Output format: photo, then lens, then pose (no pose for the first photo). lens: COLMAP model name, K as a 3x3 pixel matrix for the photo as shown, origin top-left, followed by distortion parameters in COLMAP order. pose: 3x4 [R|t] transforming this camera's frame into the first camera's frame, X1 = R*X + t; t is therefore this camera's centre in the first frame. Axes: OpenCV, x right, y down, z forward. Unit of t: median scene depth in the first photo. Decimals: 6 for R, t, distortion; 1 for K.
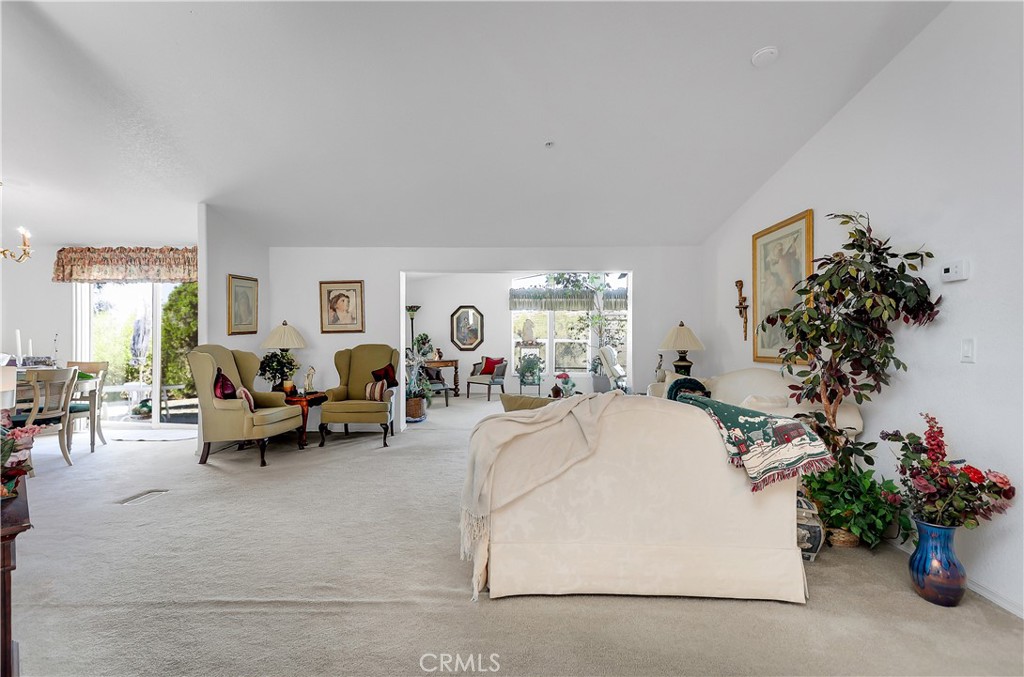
lens RADIAL K [[497.5, 0, 507.4], [0, 497.5, 332.3], [0, 0, 1]] dist [0.003229, 0.001038]
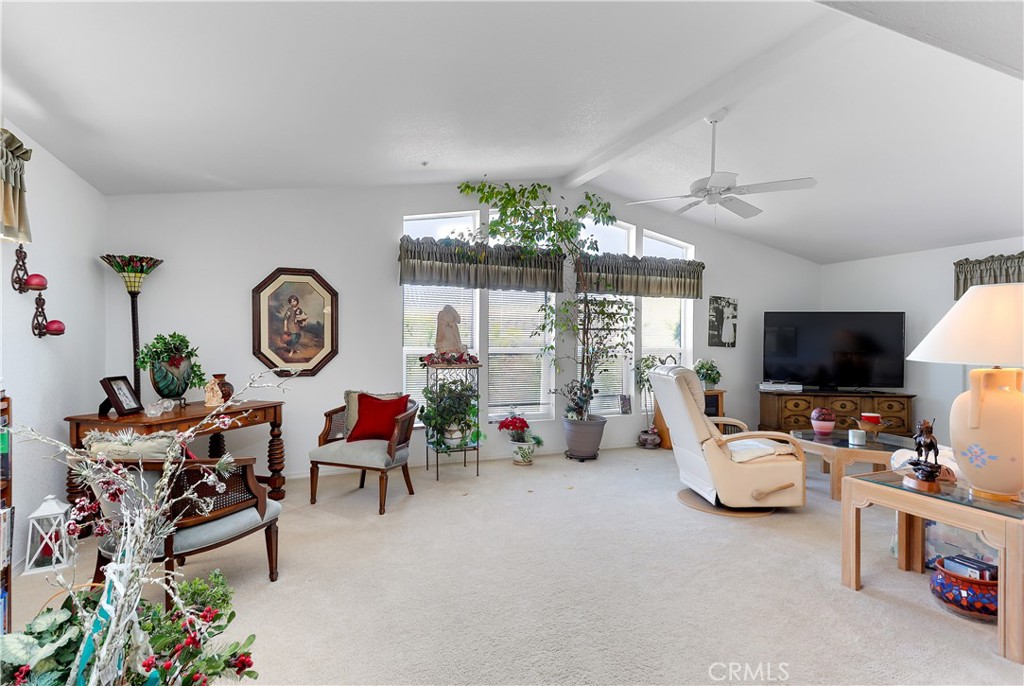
lens RADIAL K [[509.9, 0, 512.0], [0, 509.9, 343.0], [0, 0, 1]] dist [0.023432, 0.000278]
pose [[0.907141, 0.001477, 0.420825, -0.101874], [-0.006497, 0.999924, 0.010495, 0.003530], [-0.420777, -0.012255, 0.907081, 0.555091]]
